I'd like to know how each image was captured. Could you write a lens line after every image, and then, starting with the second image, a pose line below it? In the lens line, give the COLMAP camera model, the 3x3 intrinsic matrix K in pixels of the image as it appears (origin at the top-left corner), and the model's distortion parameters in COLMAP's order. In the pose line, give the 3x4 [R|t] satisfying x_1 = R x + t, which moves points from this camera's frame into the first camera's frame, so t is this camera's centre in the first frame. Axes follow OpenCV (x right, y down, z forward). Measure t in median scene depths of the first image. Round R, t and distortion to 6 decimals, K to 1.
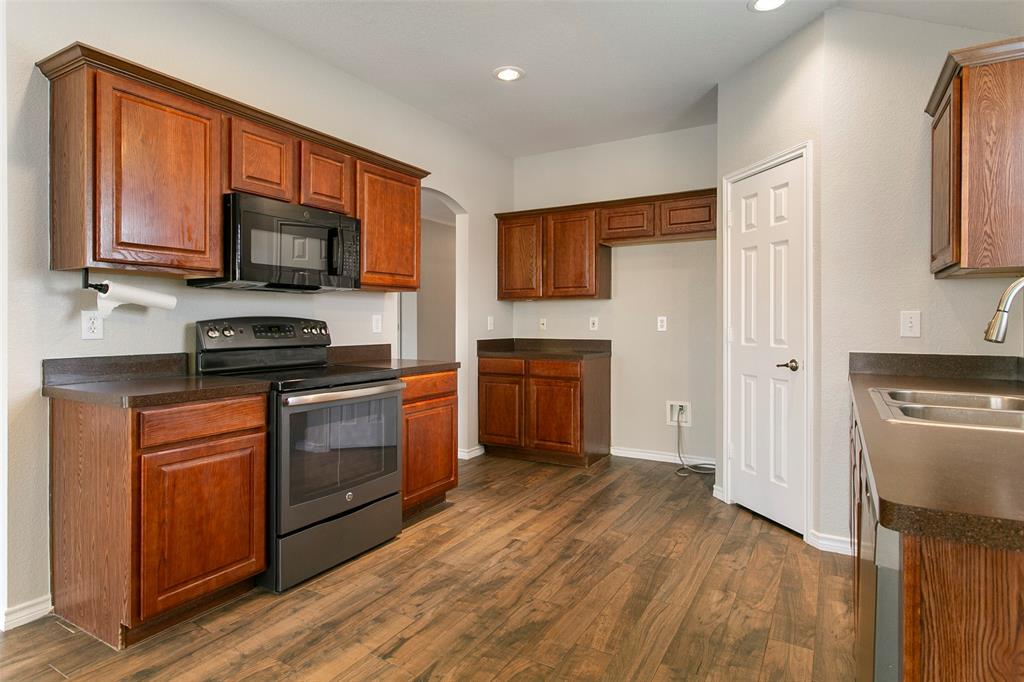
lens RADIAL K [[553.9, 0, 507.1], [0, 553.9, 321.2], [0, 0, 1]] dist [-0.004774, 0.004376]
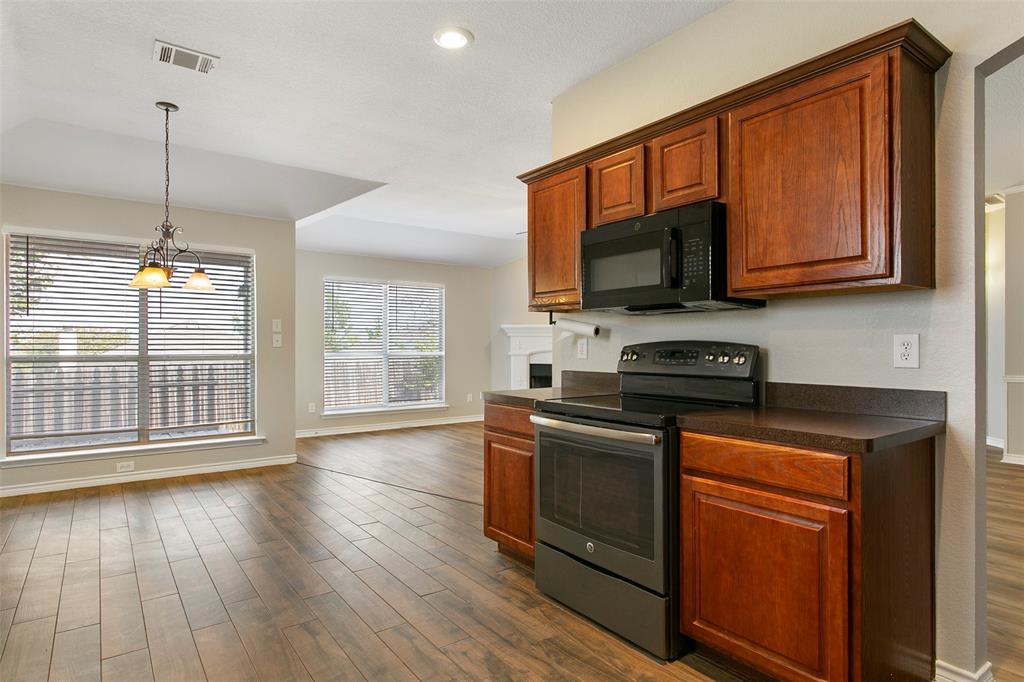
lens RADIAL K [[553.9, 0, 511.7], [0, 553.9, 343.7], [0, 0, 1]] dist [-0.004774, 0.004376]
pose [[-0.381969, -0.005285, -0.924160, 0.555138], [-0.000674, 0.999985, -0.005440, 0.001284], [0.924175, -0.001455, -0.381967, 1.189331]]
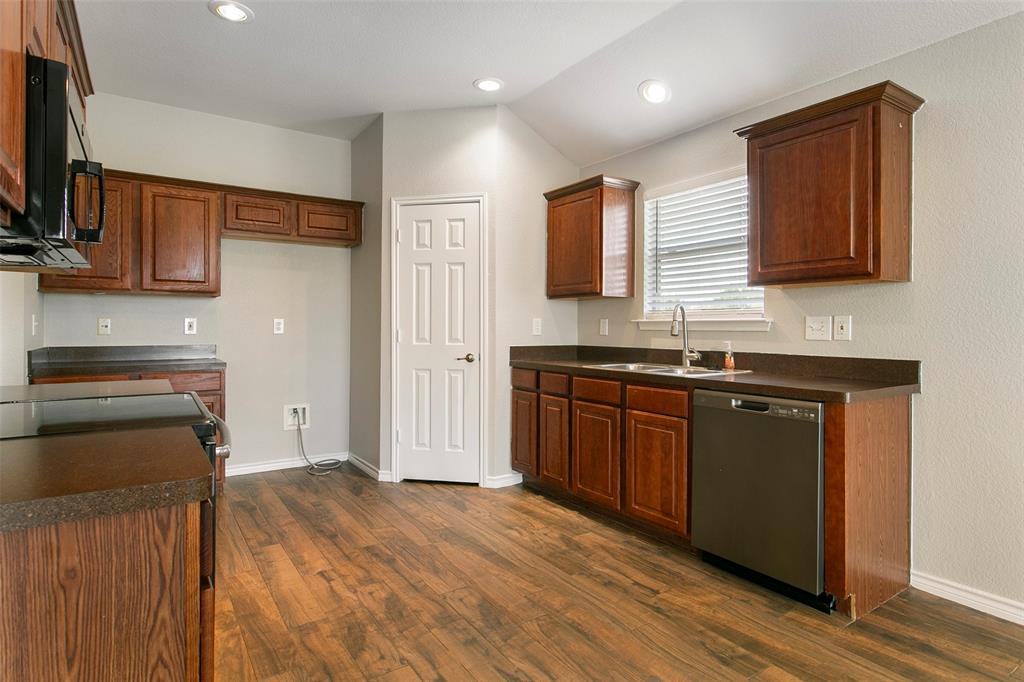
lens RADIAL K [[551.0, 0, 514.2], [0, 551.0, 325.1], [0, 0, 1]] dist [0.003418, -0.000433]
pose [[0.422610, 0.003481, 0.906305, -0.704426], [-0.006073, 0.999981, -0.001009, 0.001890], [-0.906291, -0.005078, 0.422623, 0.384124]]
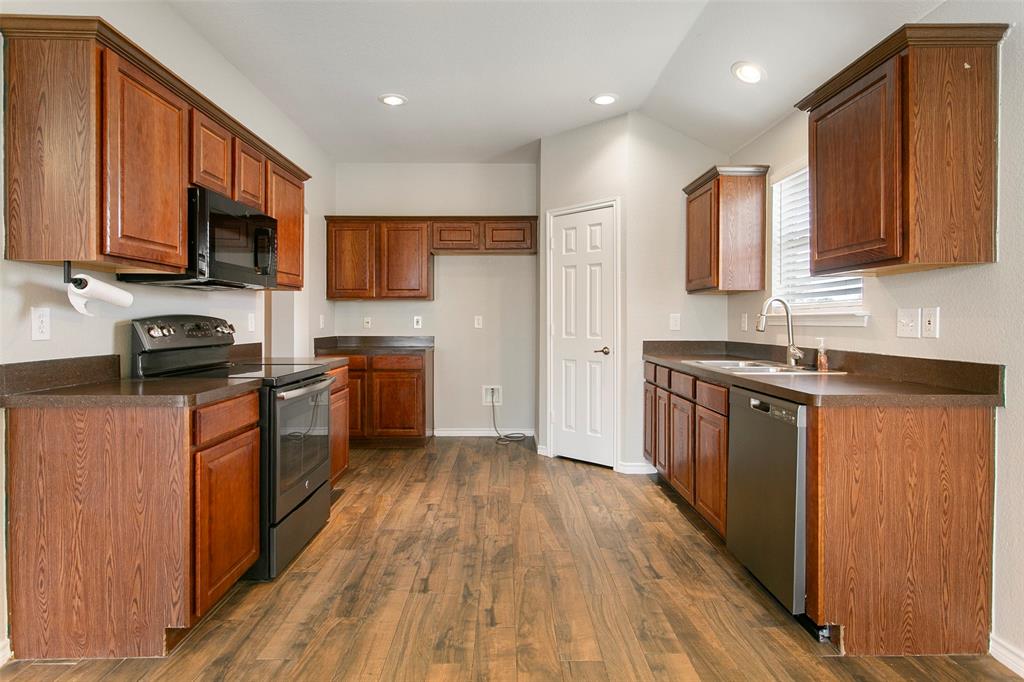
lens RADIAL K [[553.9, 0, 508.5], [0, 553.9, 322.3], [0, 0, 1]] dist [-0.004774, 0.004376]
pose [[0.853393, -0.001293, 0.521267, -0.497739], [-0.001364, 0.999988, 0.004713, -0.000979], [-0.521267, -0.004733, 0.853381, -0.106975]]
